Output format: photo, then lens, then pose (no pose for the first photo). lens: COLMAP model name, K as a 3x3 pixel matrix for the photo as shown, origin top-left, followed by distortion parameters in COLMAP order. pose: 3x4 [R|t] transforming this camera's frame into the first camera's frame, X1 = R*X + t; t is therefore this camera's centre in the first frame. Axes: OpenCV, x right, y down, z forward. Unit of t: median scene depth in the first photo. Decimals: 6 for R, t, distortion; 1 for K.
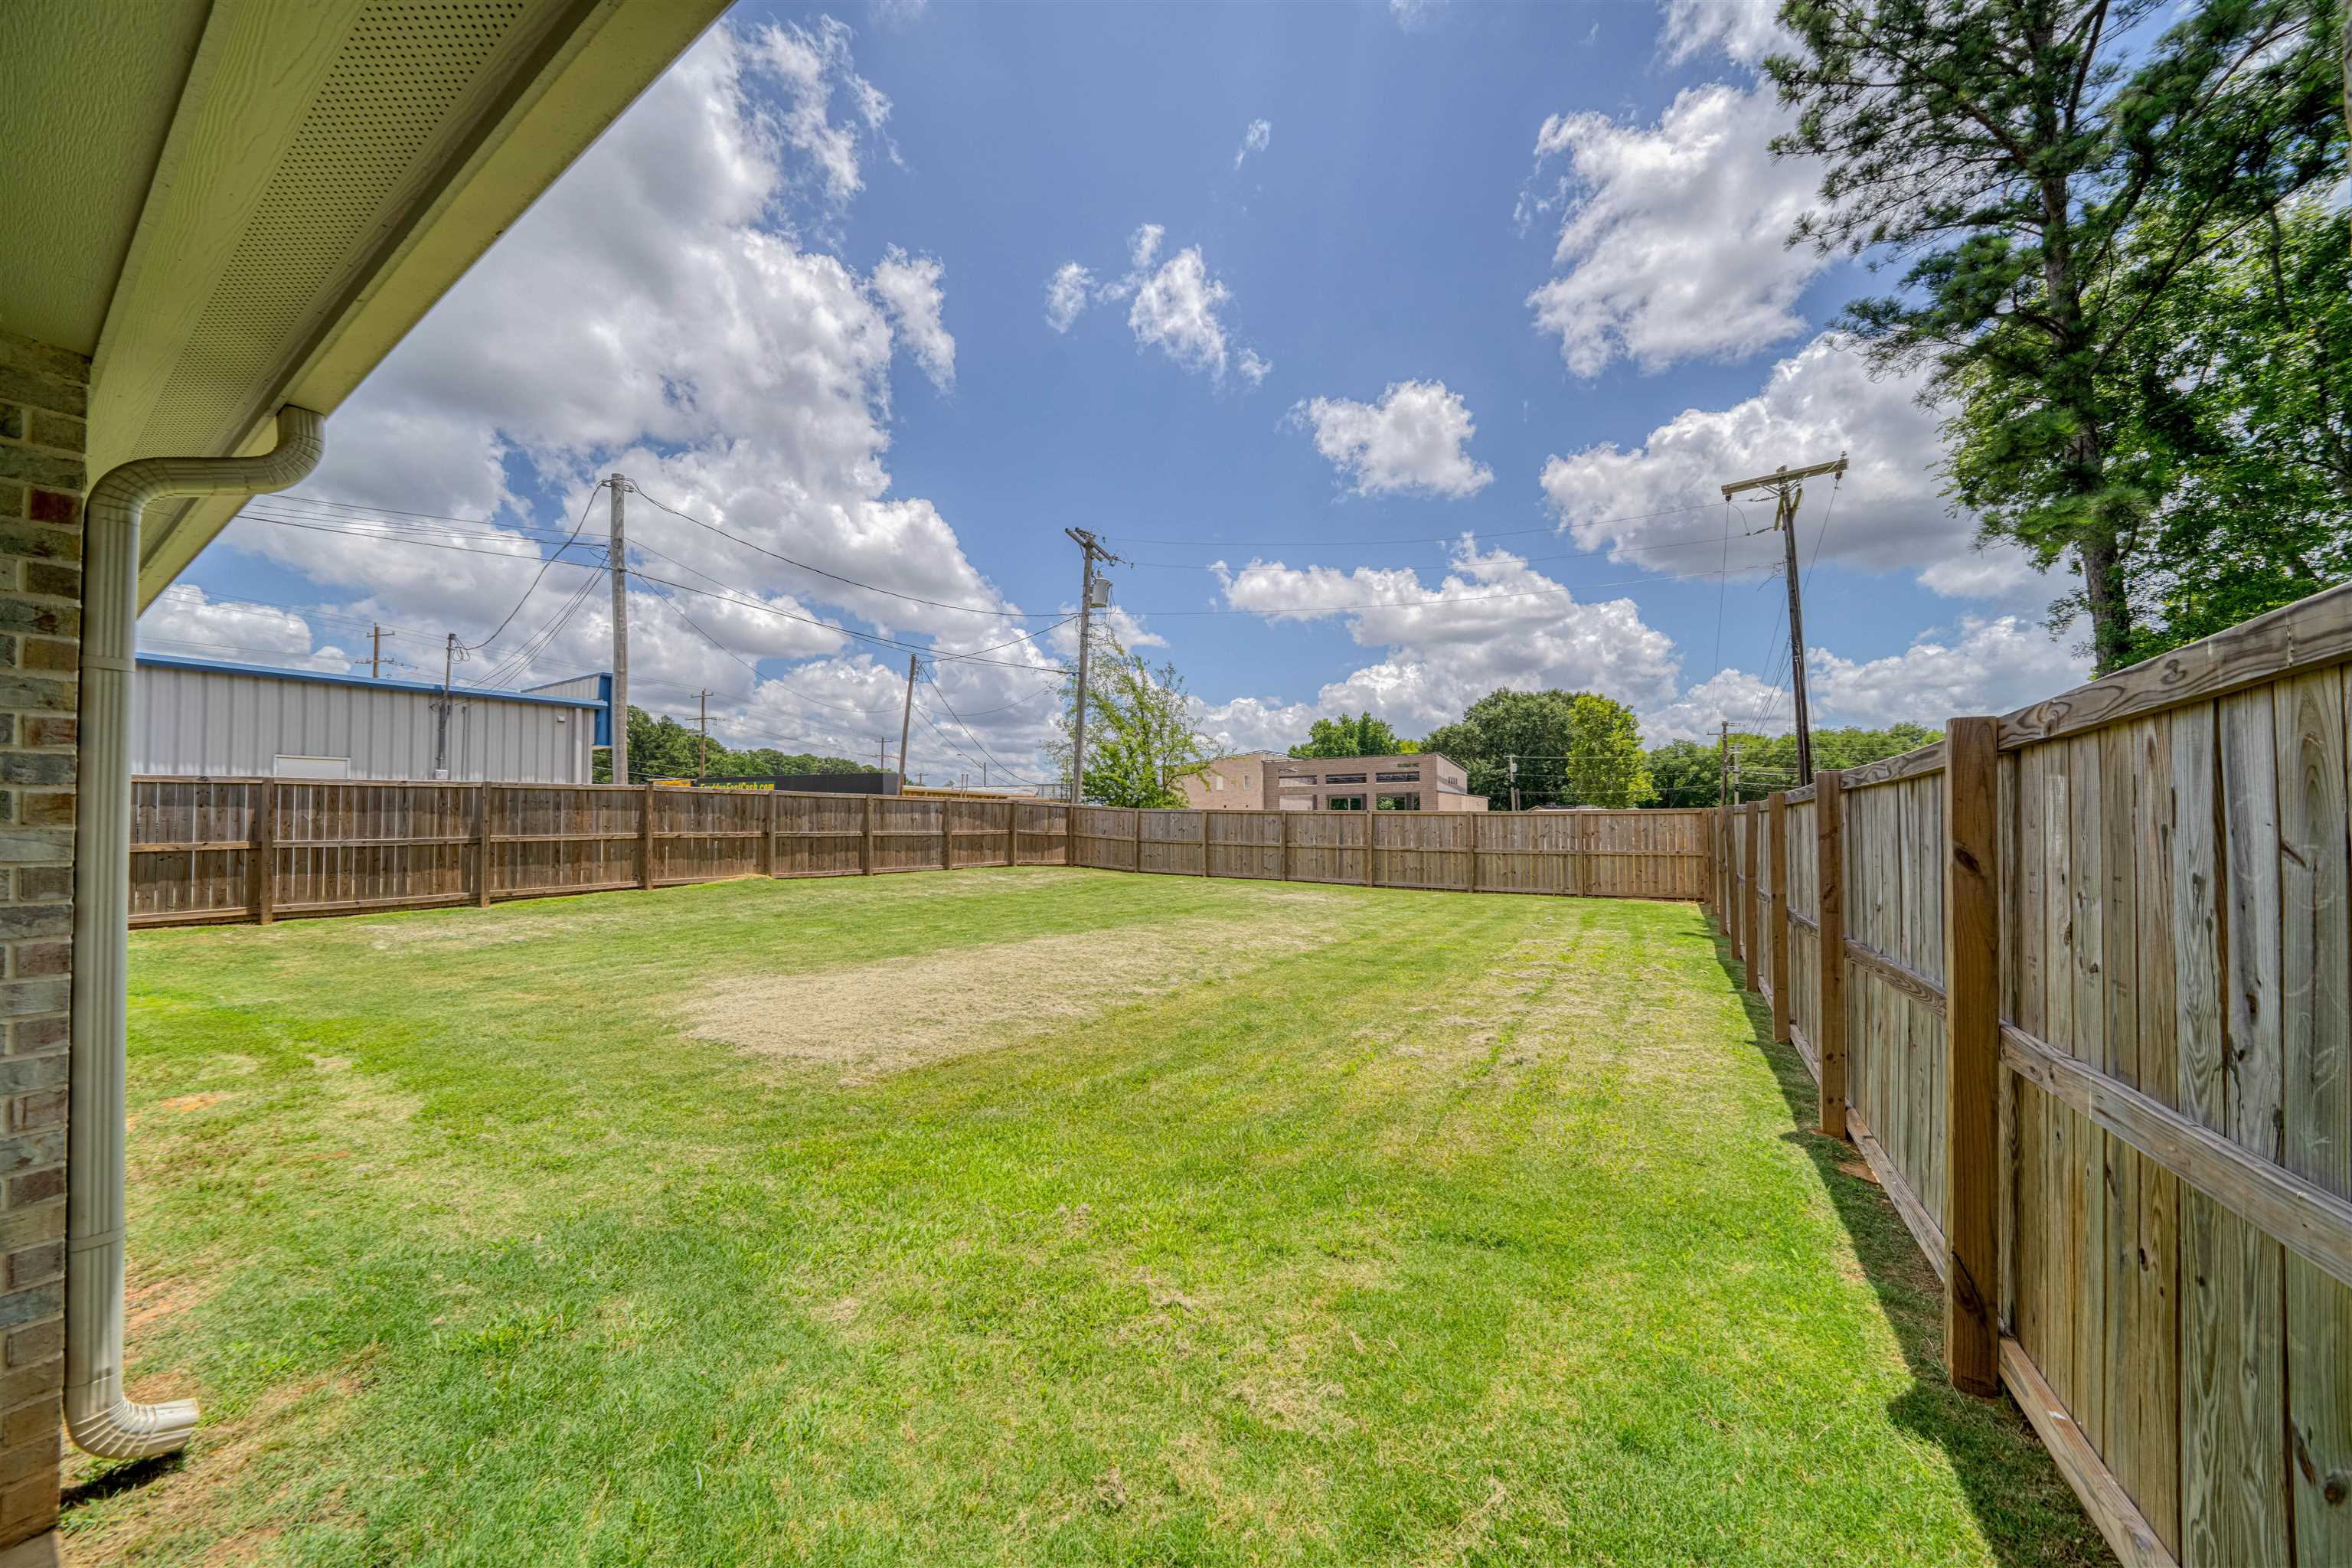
lens RADIAL K [[808.8, 0, 1158.4], [0, 808.8, 803.9], [0, 0, 1]] dist [-0.030889, 0.003498]
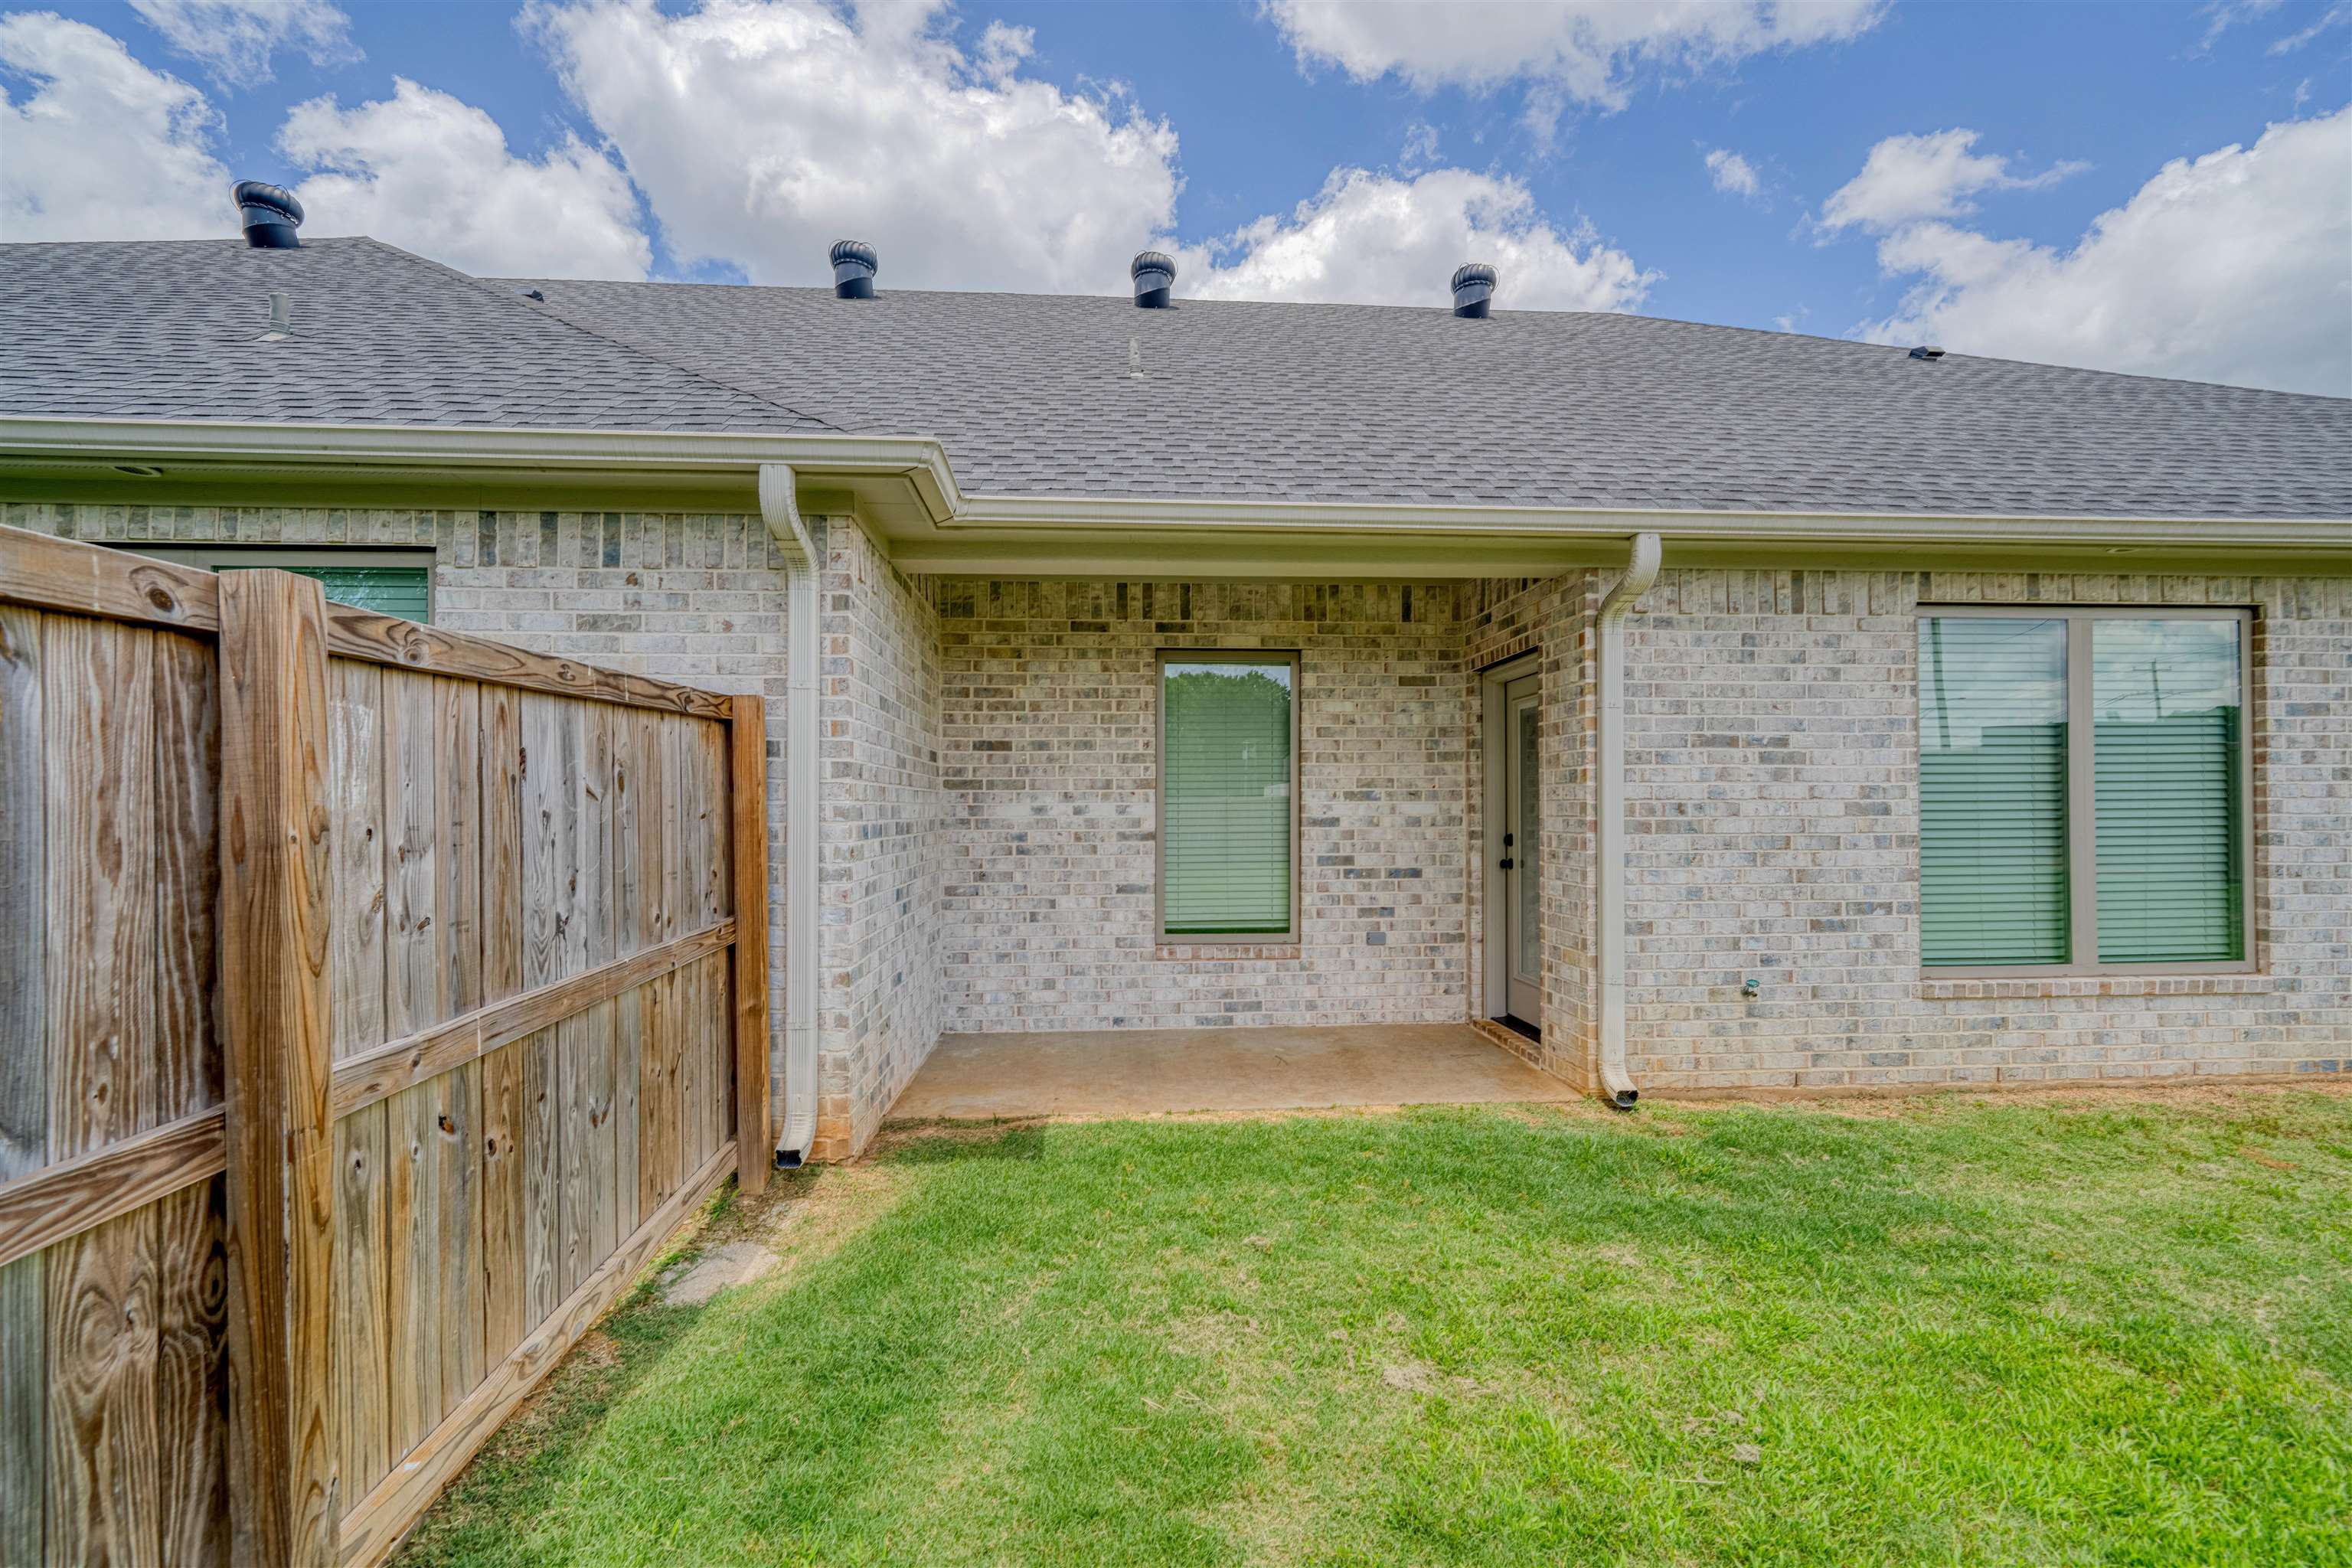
lens RADIAL K [[955.6, 0, 1172.8], [0, 955.6, 809.8], [0, 0, 1]] dist [-0.001026, -0.000219]
pose [[-0.799040, 0.010007, -0.601195, 0.157318], [0.024285, 0.999583, -0.015637, 0.015101], [0.600788, -0.027095, -0.798949, 0.333399]]
